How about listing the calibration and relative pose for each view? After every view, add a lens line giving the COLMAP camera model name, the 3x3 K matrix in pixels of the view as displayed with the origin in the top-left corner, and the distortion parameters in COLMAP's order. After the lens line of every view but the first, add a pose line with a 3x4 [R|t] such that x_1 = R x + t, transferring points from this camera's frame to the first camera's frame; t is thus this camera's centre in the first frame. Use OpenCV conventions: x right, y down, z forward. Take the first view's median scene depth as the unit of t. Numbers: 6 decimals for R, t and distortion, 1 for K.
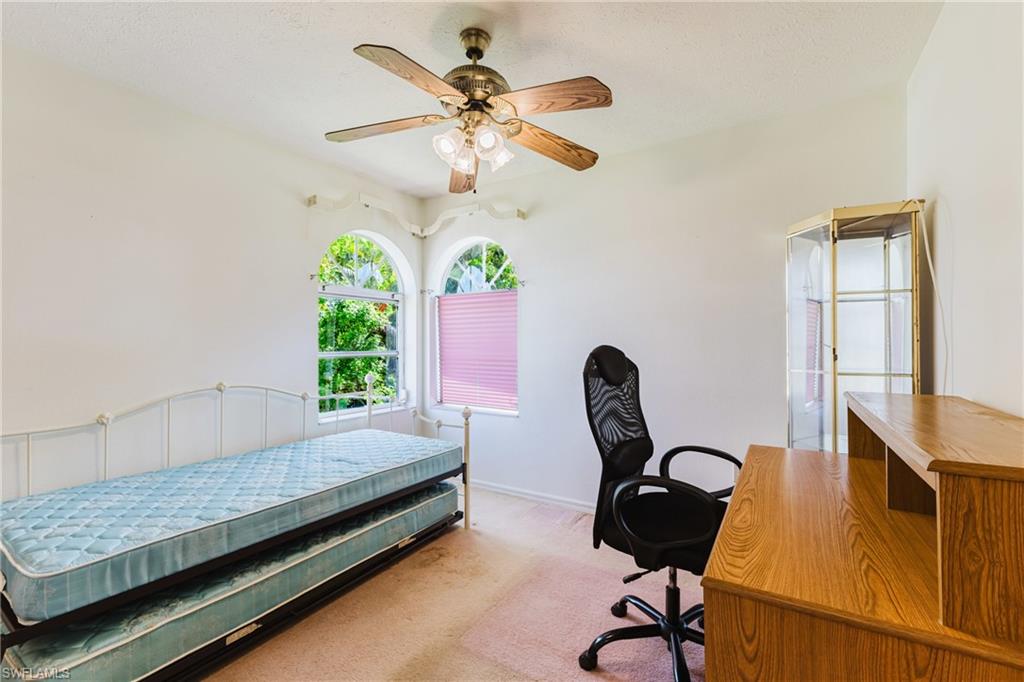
lens RADIAL K [[443.1, 0, 513.2], [0, 443.1, 344.4], [0, 0, 1]] dist [0.001505, 0.001064]
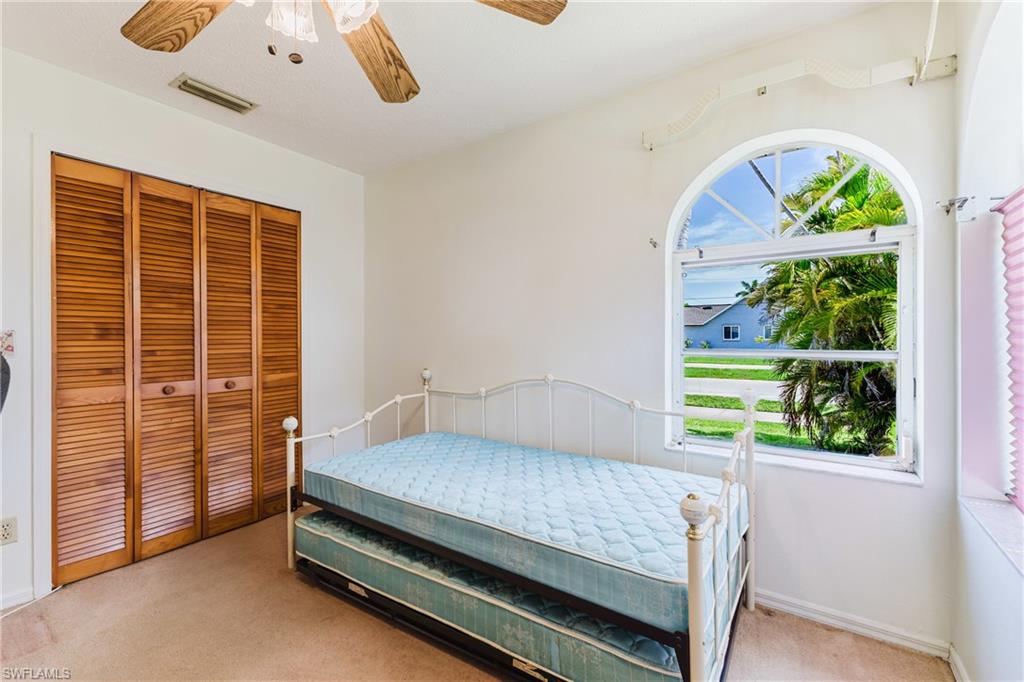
lens RADIAL K [[443.1, 0, 517.0], [0, 443.1, 337.0], [0, 0, 1]] dist [0.001505, 0.001064]
pose [[-0.056969, 0.002376, -0.998373, 0.435373], [0.007048, 0.999973, 0.001977, -0.004432], [0.998351, -0.006924, -0.056984, 1.247849]]
